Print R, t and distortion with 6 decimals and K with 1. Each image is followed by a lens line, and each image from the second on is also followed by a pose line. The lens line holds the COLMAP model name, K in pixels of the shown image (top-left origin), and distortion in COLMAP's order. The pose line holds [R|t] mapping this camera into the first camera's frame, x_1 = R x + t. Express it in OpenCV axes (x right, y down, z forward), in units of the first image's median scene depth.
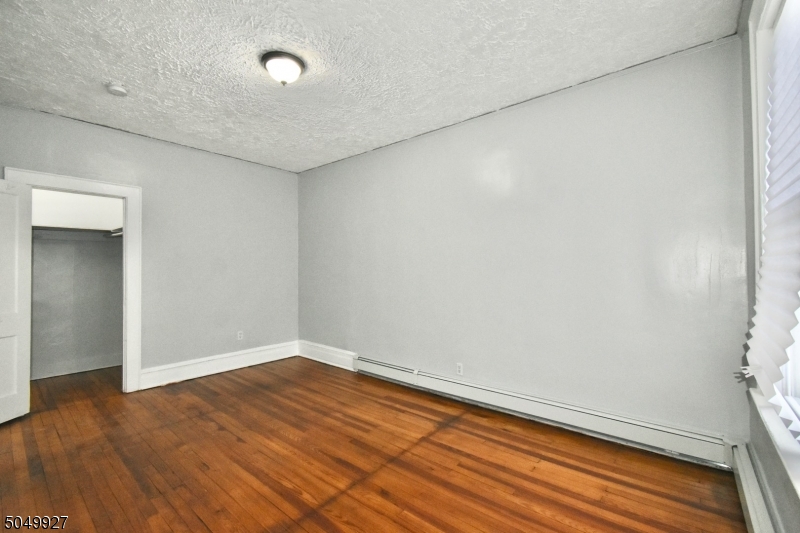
lens RADIAL K [[350.4, 0, 403.7], [0, 350.4, 266.4], [0, 0, 1]] dist [-0.000805, -0.000494]
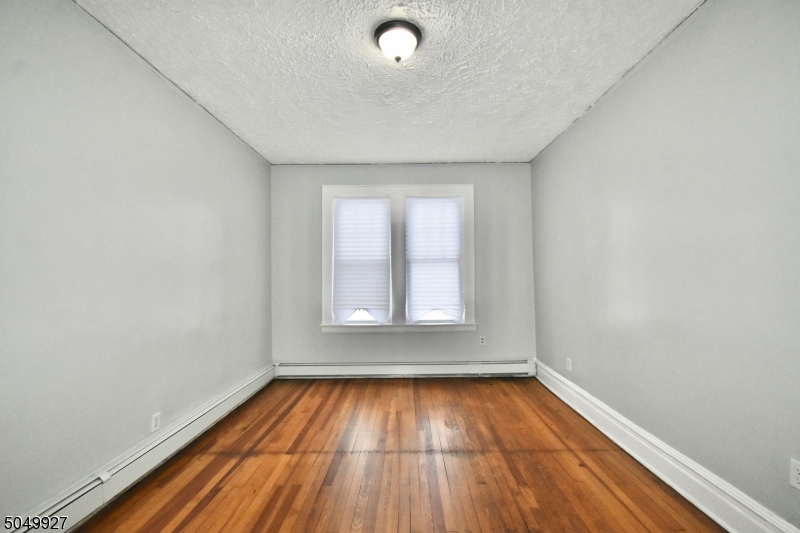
lens RADIAL K [[350.4, 0, 403.7], [0, 350.4, 266.4], [0, 0, 1]] dist [-0.000805, -0.000494]
pose [[-0.631076, 0.033501, 0.774998, -0.907051], [-0.001589, 0.999009, -0.044478, 0.019172], [-0.775720, -0.029301, -0.630397, 1.378133]]
